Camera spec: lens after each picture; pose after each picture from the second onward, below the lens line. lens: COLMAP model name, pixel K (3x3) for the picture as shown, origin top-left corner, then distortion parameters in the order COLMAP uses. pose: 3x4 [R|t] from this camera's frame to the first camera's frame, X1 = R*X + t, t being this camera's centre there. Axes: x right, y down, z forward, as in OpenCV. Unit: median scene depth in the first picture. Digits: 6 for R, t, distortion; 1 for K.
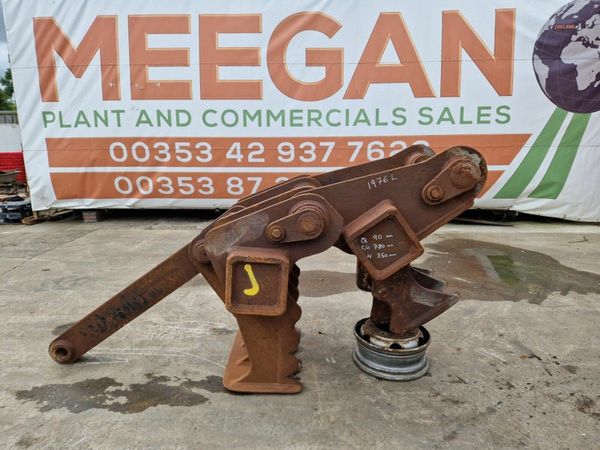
lens RADIAL K [[400.9, 0, 300.0], [0, 400.9, 225.0], [0, 0, 1]] dist [0.081804, -0.066427]
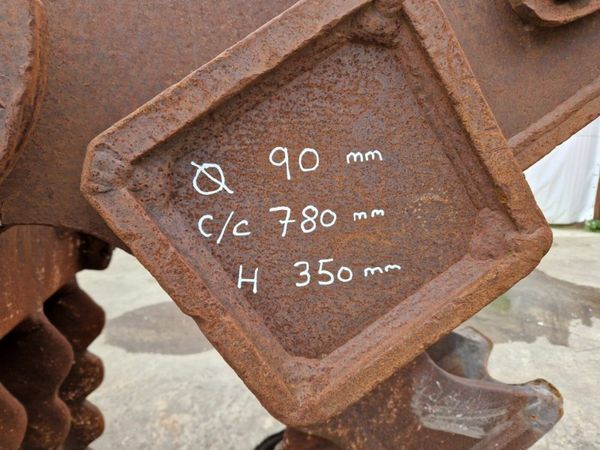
lens RADIAL K [[400.9, 0, 300.0], [0, 400.9, 225.0], [0, 0, 1]] dist [0.081804, -0.066427]
pose [[0.984032, -0.002148, 0.177977, 0.164380], [0.008417, 0.999370, -0.034478, 0.061190], [-0.177791, 0.035426, 0.983430, 0.833553]]
